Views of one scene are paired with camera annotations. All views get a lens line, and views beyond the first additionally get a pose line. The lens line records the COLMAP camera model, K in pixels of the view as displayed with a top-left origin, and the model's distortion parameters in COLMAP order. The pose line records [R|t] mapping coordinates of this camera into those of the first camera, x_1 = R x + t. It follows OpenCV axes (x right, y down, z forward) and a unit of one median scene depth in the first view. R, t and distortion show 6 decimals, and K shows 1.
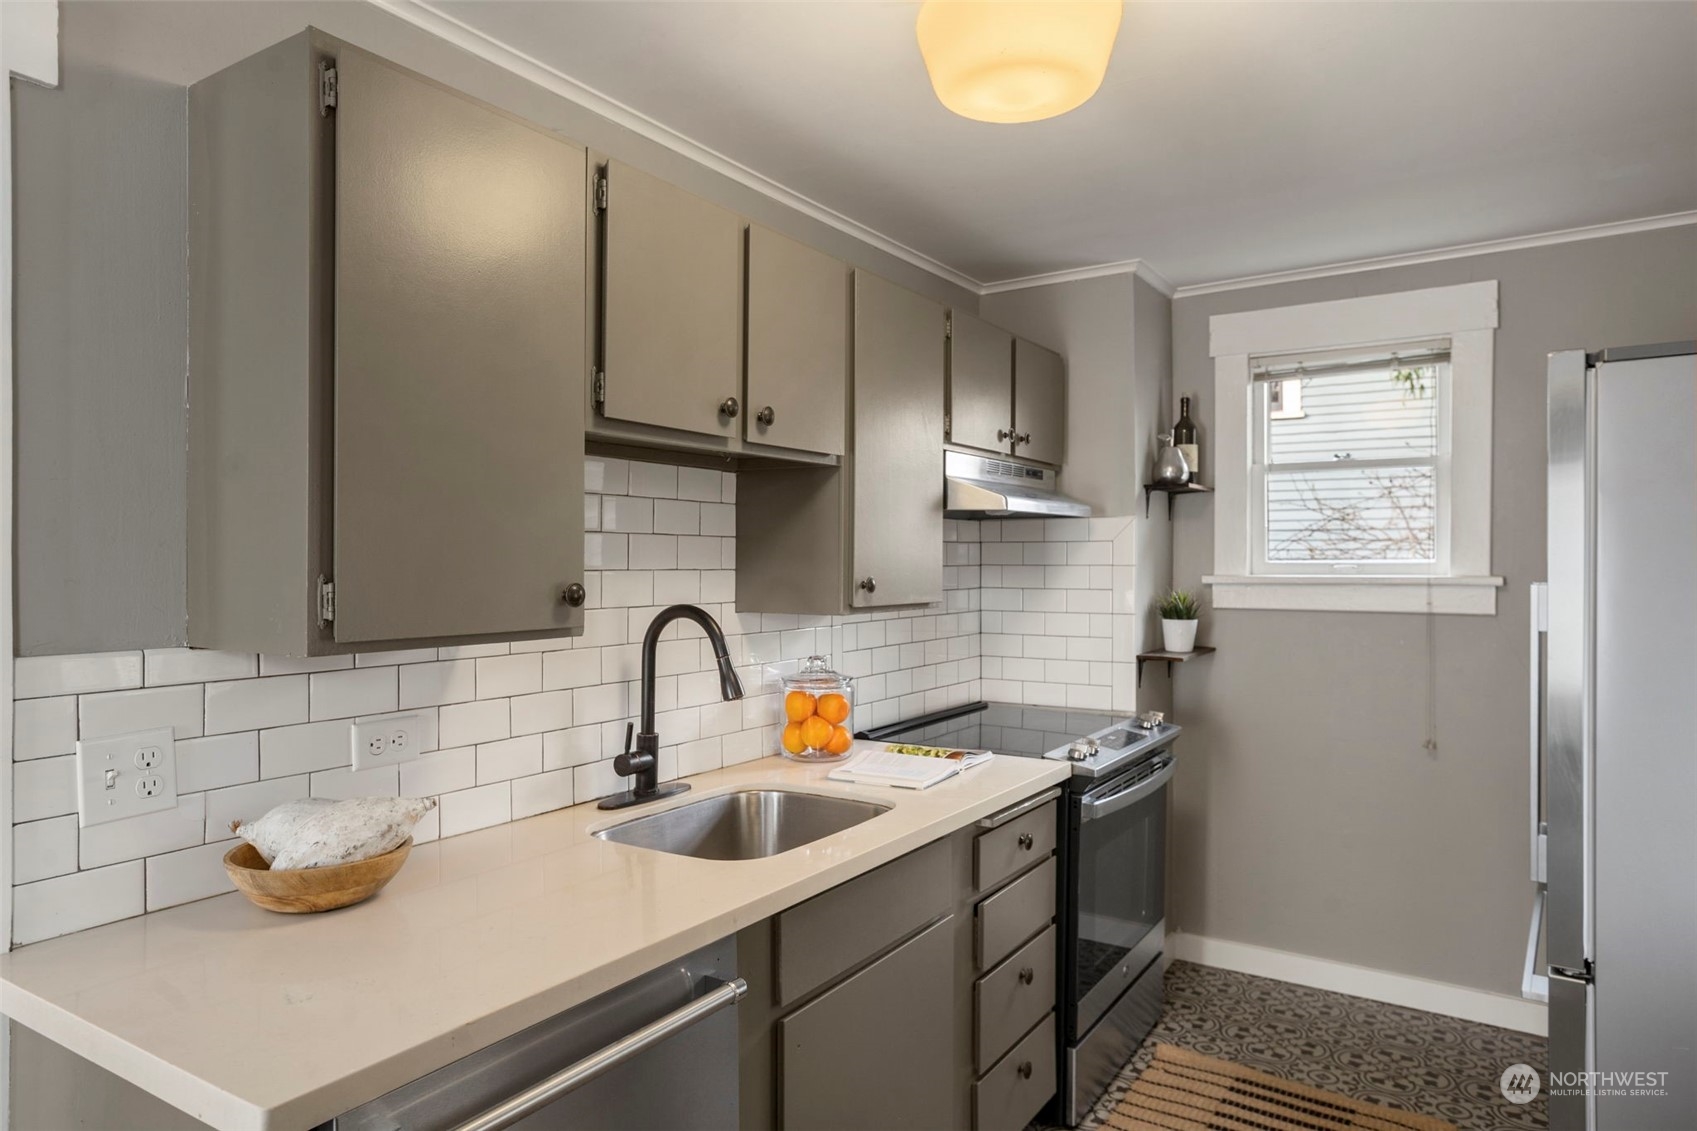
lens RADIAL K [[1096.8, 0, 844.0], [0, 1096.8, 555.4], [0, 0, 1]] dist [-0.004016, 0.003443]
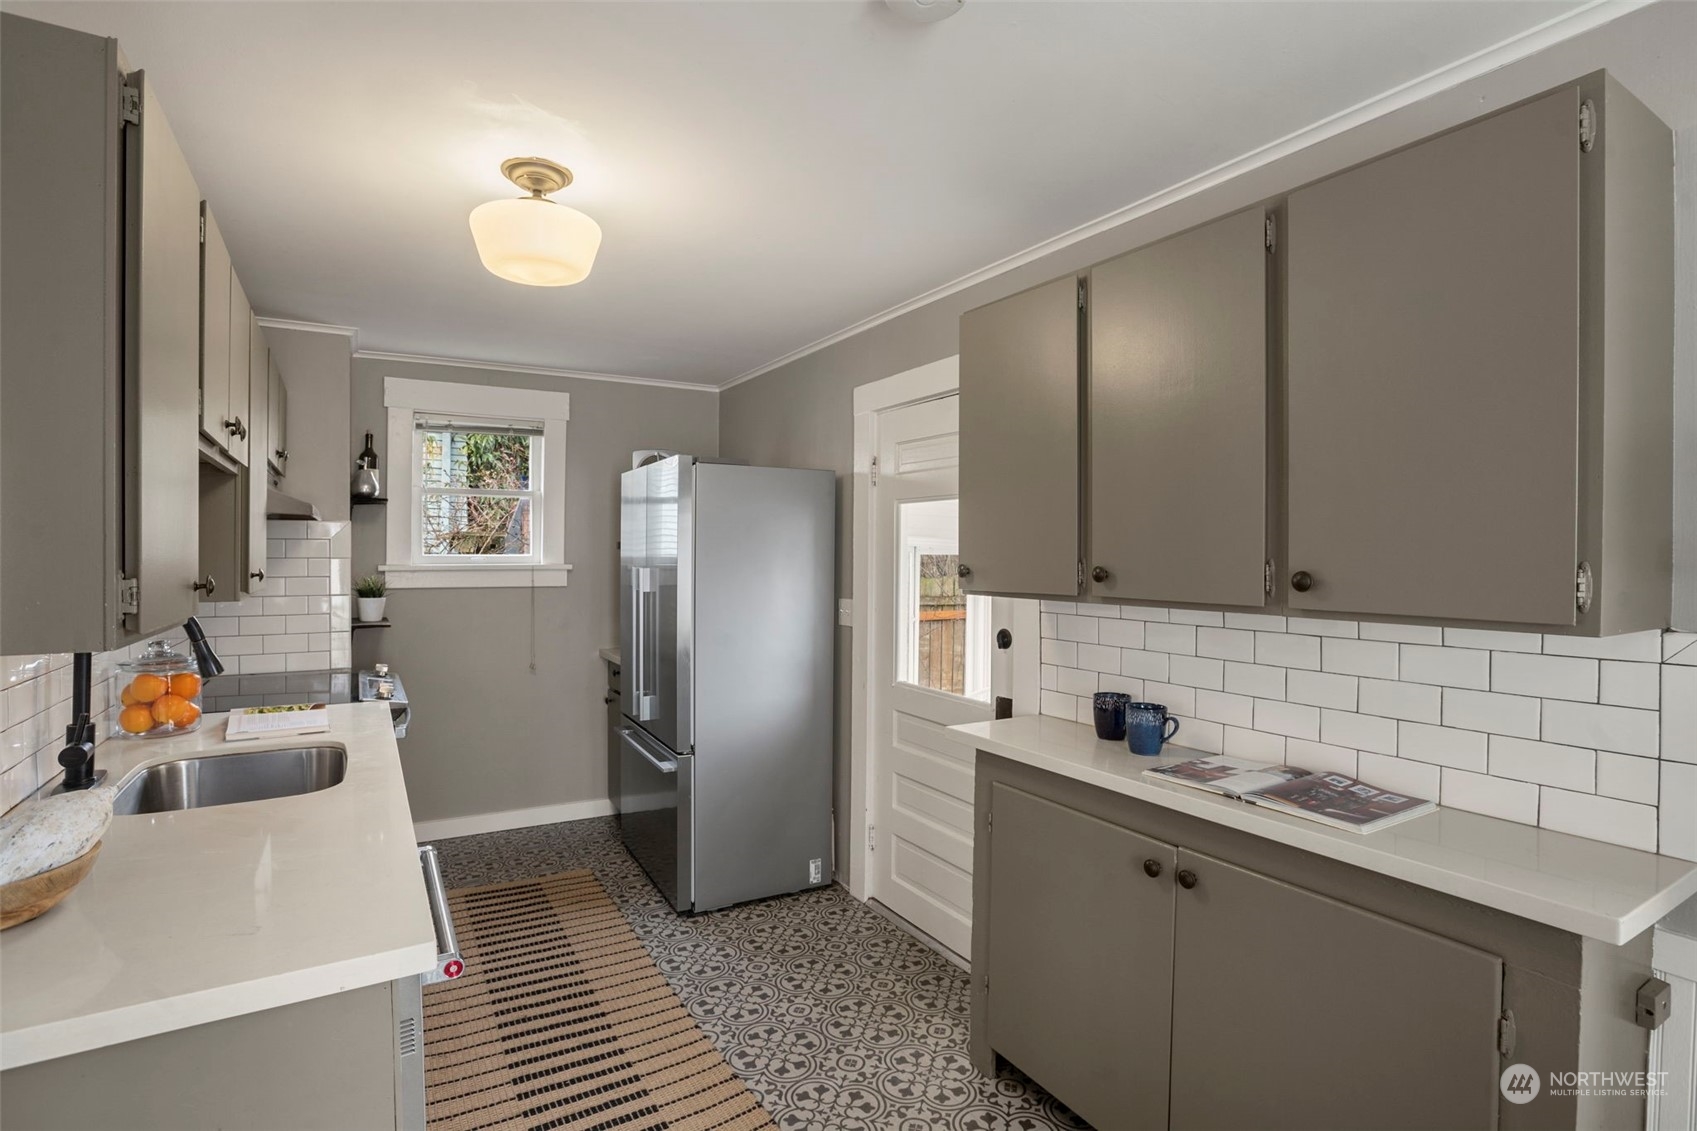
lens RADIAL K [[841.1, 0, 848.4], [0, 841.1, 564.1], [0, 0, 1]] dist [0.002539, 0.000669]
pose [[0.445632, -0.006654, 0.895191, -0.380886], [-0.008168, 0.999901, 0.011499, -0.000052], [-0.895179, -0.012436, 0.445534, 0.007236]]
